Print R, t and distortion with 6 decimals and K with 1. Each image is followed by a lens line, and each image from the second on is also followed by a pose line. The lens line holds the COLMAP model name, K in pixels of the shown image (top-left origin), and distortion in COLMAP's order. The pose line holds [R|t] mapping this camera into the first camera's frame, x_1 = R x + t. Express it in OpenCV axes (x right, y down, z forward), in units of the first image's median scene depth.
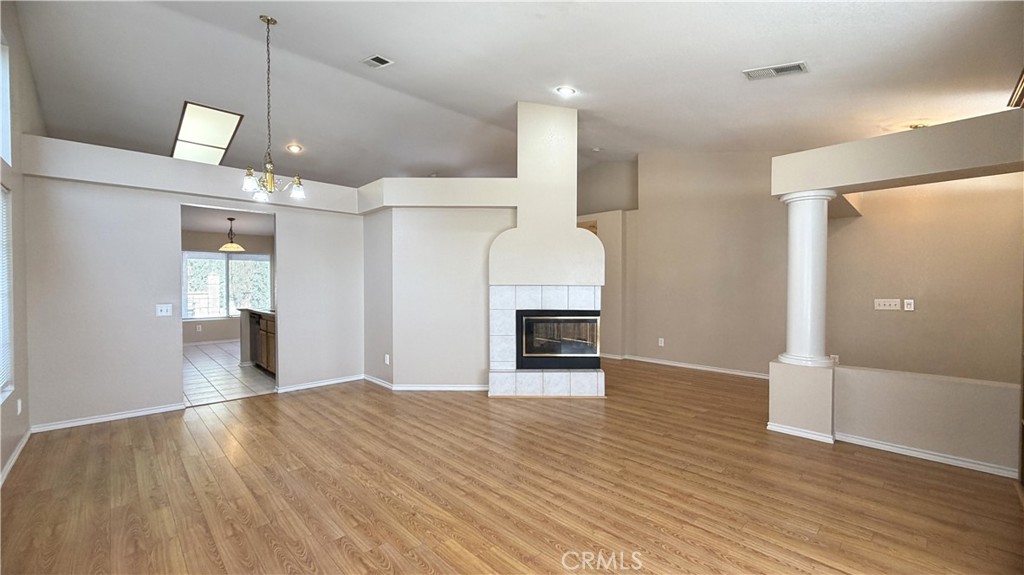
lens RADIAL K [[410.7, 0, 512.0], [0, 410.7, 287.5], [0, 0, 1]] dist [-0.000524, -0.000007]
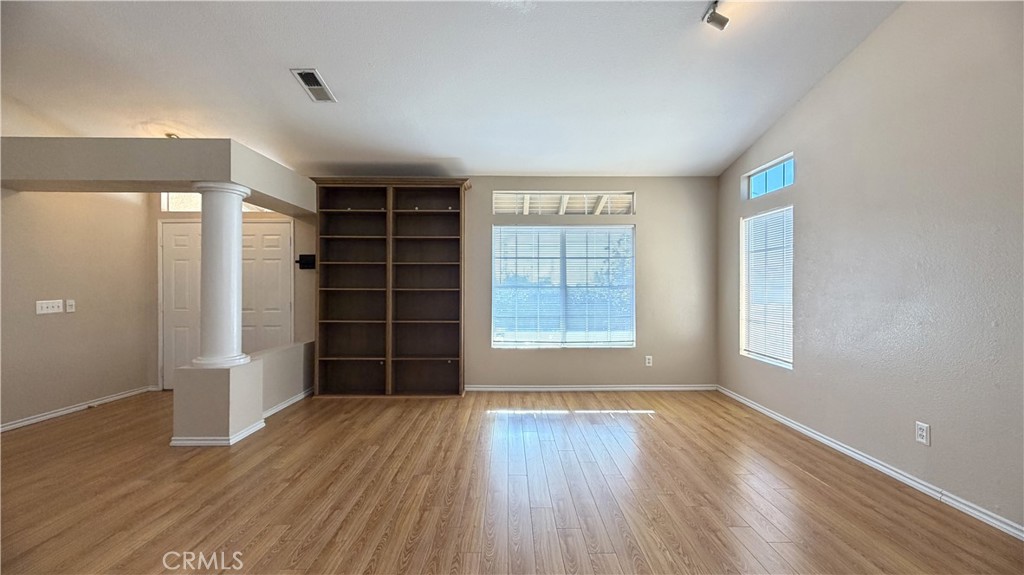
lens RADIAL K [[410.7, 0, 512.0], [0, 410.7, 287.5], [0, 0, 1]] dist [-0.000524, -0.000007]
pose [[-0.722593, 0.003225, 0.691267, -0.432167], [0.008136, 0.999960, 0.003839, 0.009227], [-0.691226, 0.008399, -0.722590, 1.252401]]
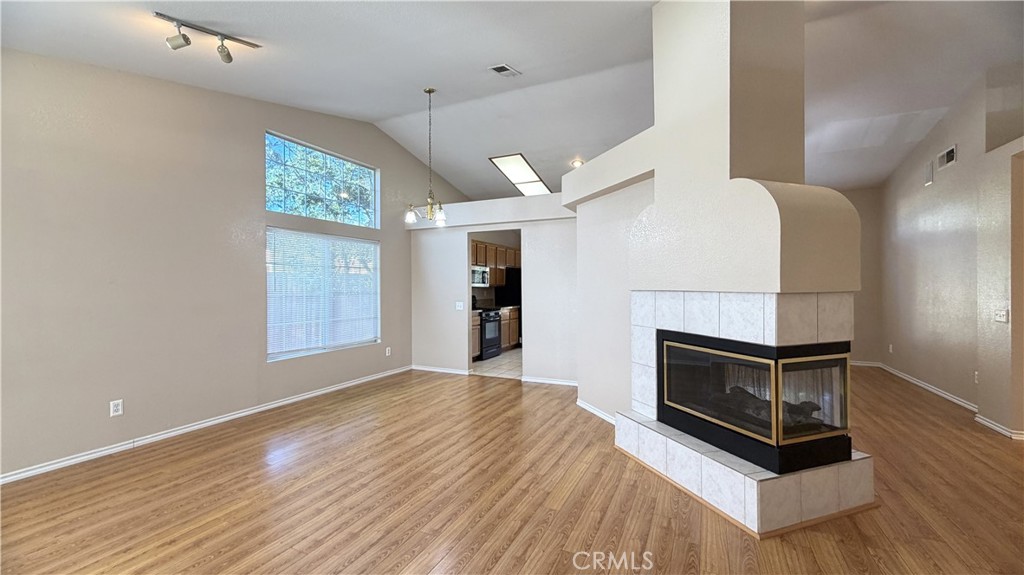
lens RADIAL K [[416.4, 0, 512.0], [0, 416.4, 287.5], [0, 0, 1]] dist [-0.000520, 0.000022]
pose [[0.350319, -0.000517, -0.936630, 0.750830], [-0.006508, 0.999974, -0.002986, -0.009608], [0.936608, 0.007141, 0.350307, 0.766131]]
